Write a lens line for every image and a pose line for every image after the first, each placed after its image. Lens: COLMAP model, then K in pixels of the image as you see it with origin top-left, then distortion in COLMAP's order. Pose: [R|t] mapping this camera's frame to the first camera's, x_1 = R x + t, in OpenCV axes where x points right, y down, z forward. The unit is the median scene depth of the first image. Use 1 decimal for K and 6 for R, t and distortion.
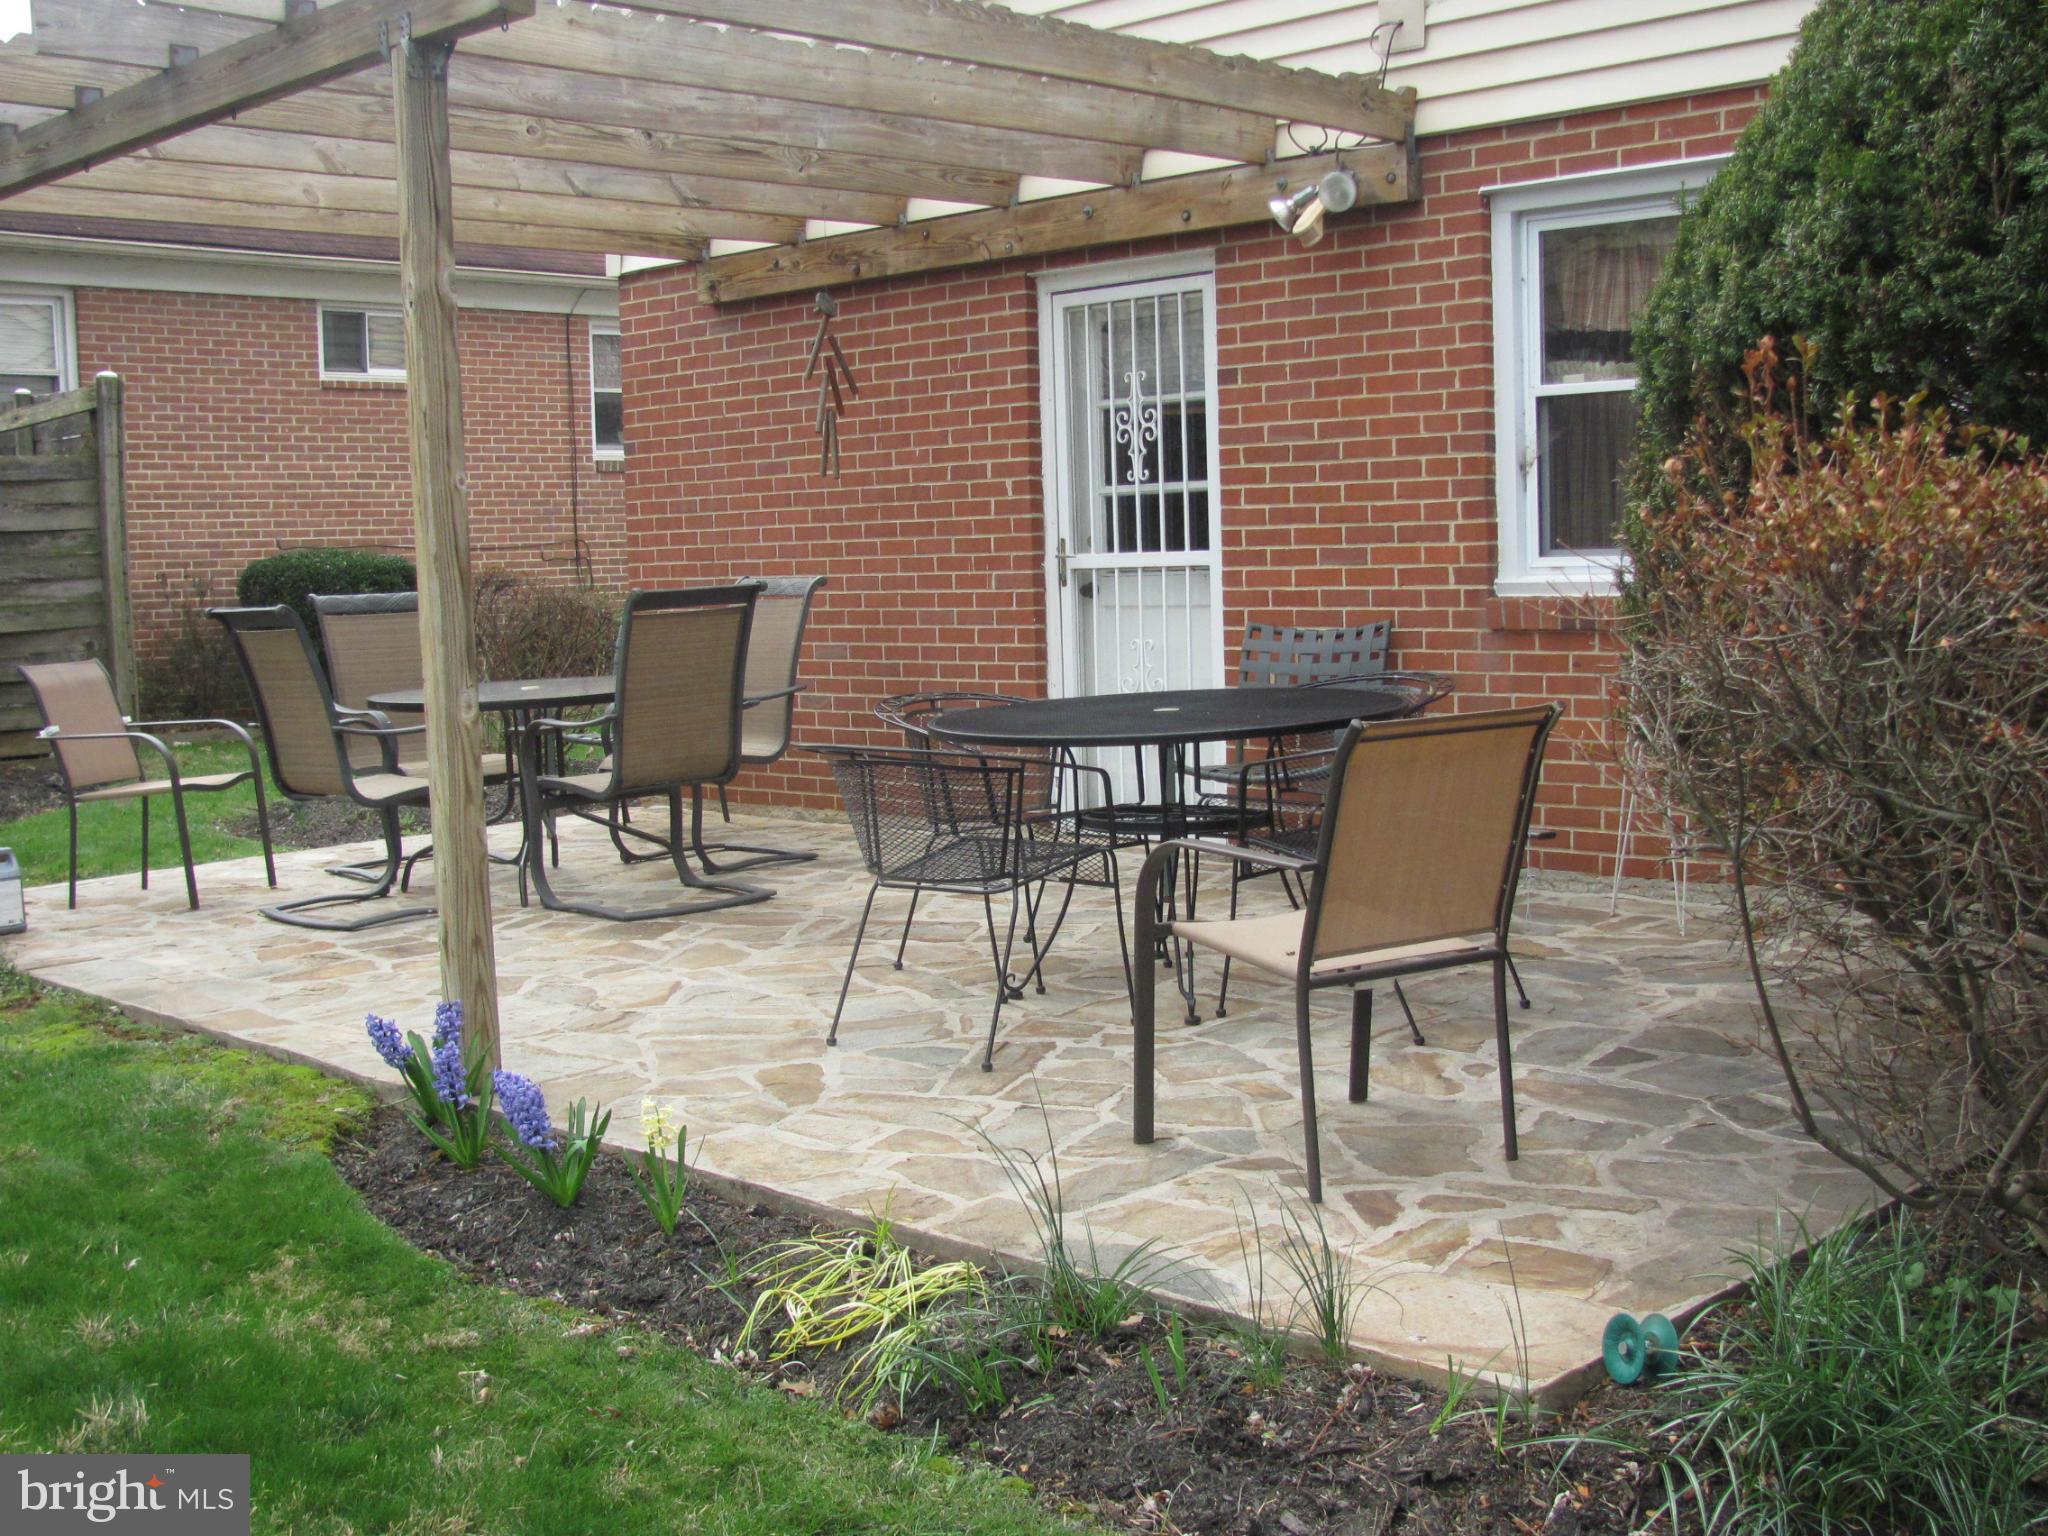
lens RADIAL K [[2369.6, 0, 1024.0], [0, 2369.6, 768.0], [0, 0, 1]] dist [-0.149241, 0.034418]
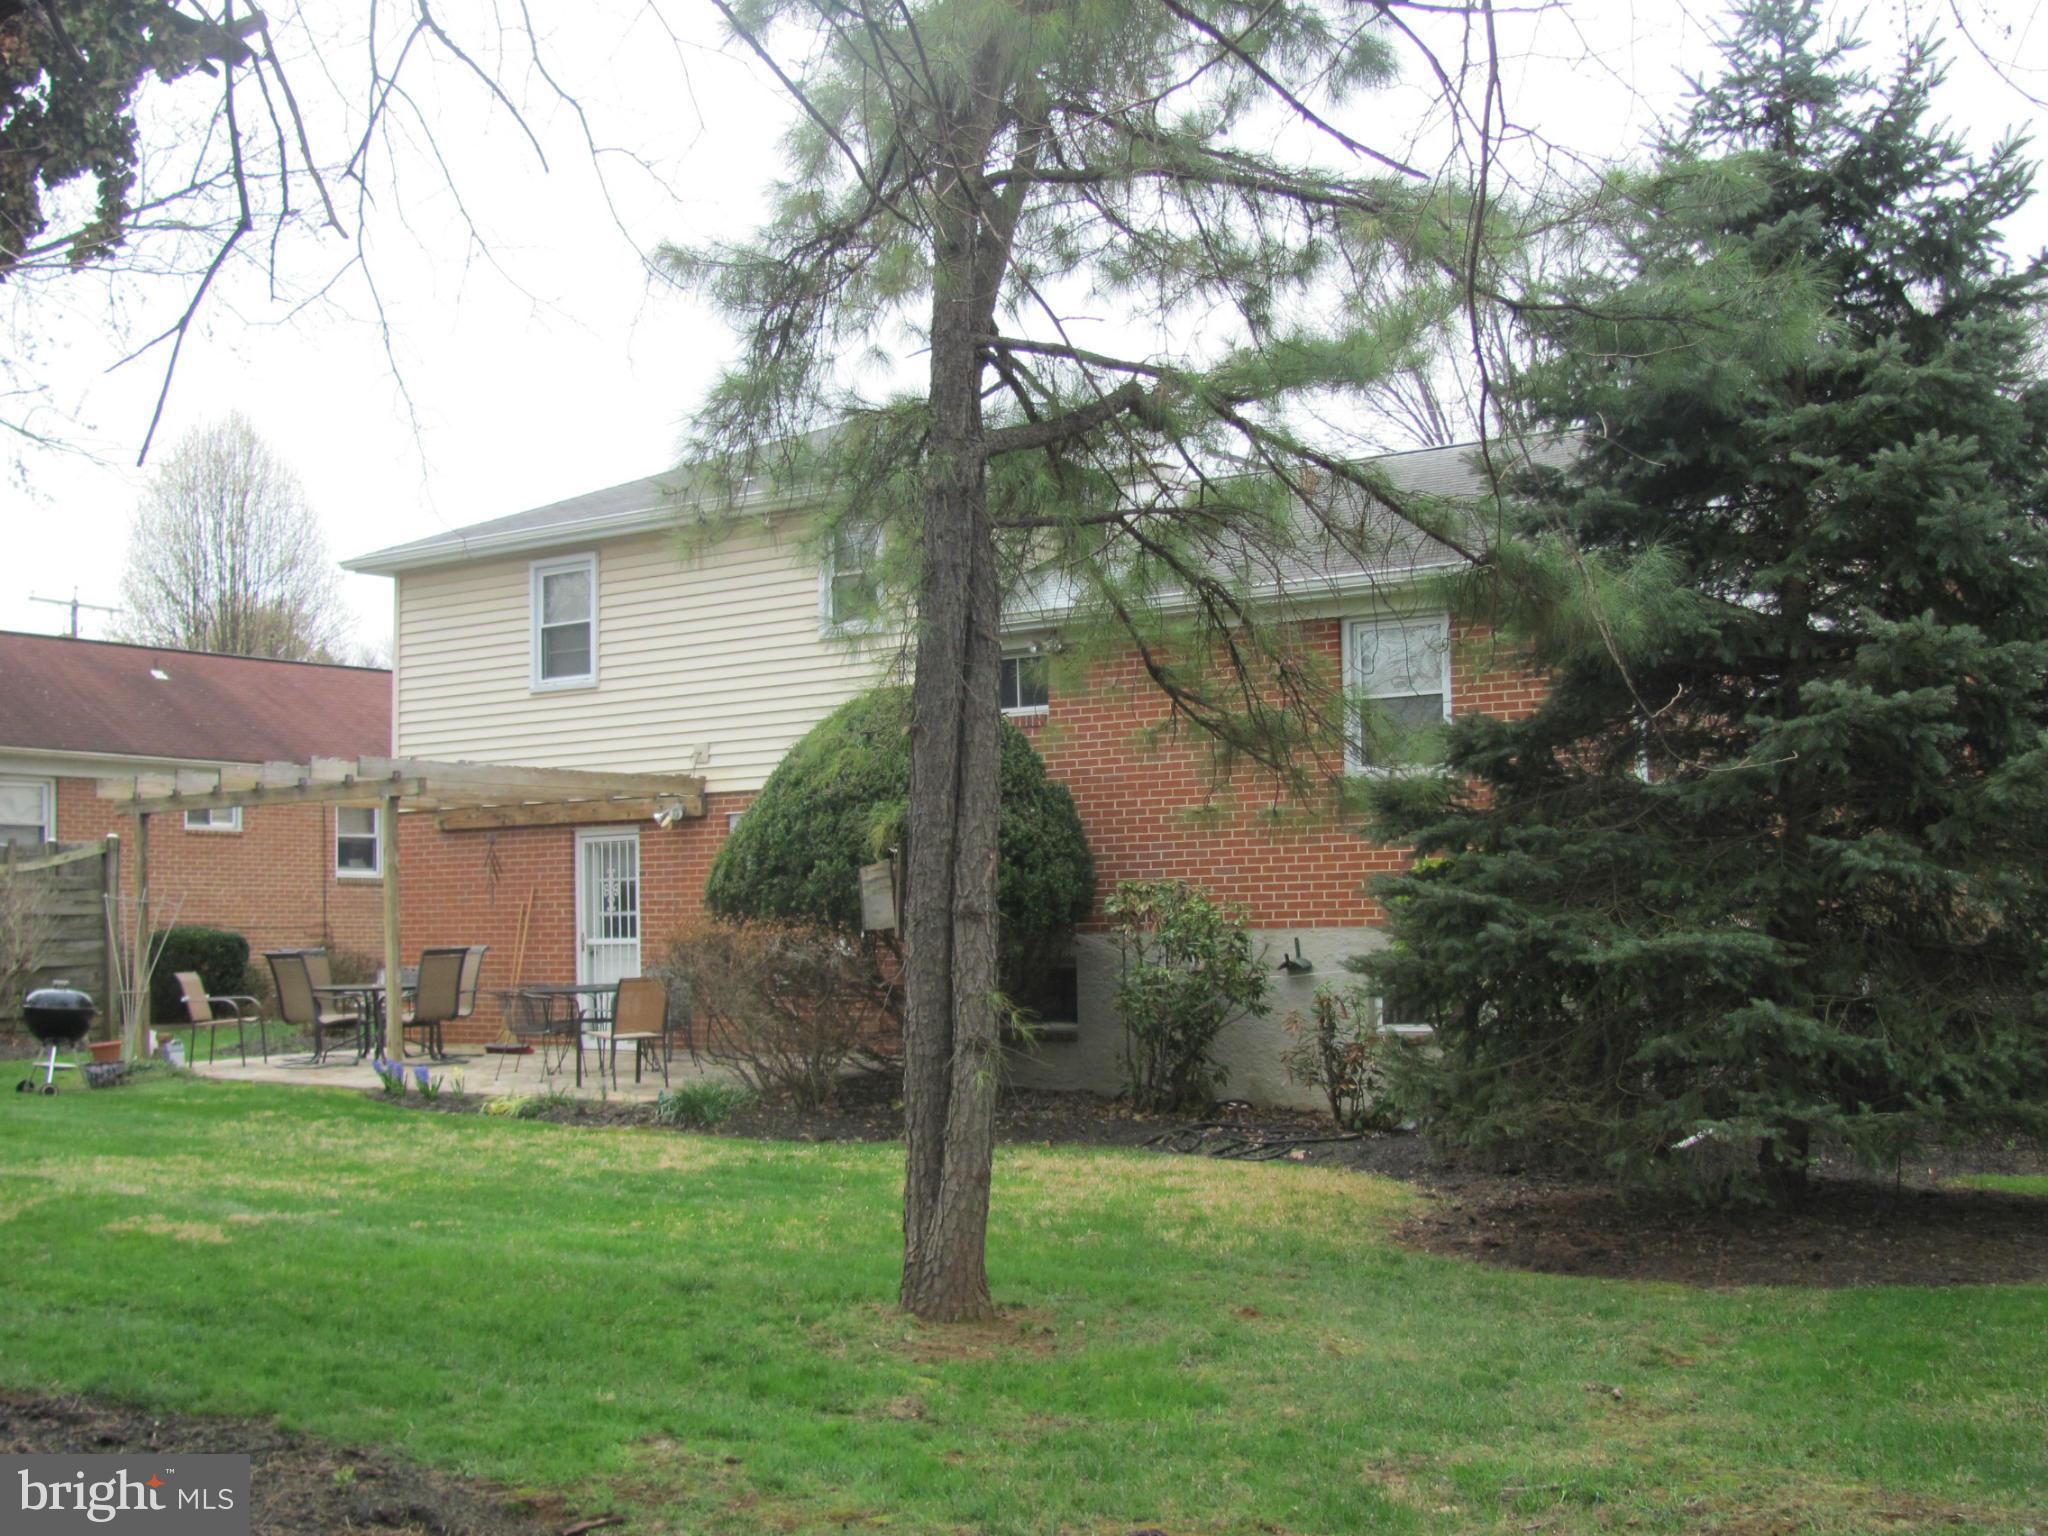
lens RADIAL K [[2369.6, 0, 1024.0], [0, 2369.6, 768.0], [0, 0, 1]] dist [-0.149241, 0.034418]
pose [[0.986997, 0.020927, 0.159373, 0.081246], [0.004842, 0.987168, -0.159613, 0.142720], [-0.160668, 0.158309, 0.974230, -1.661815]]
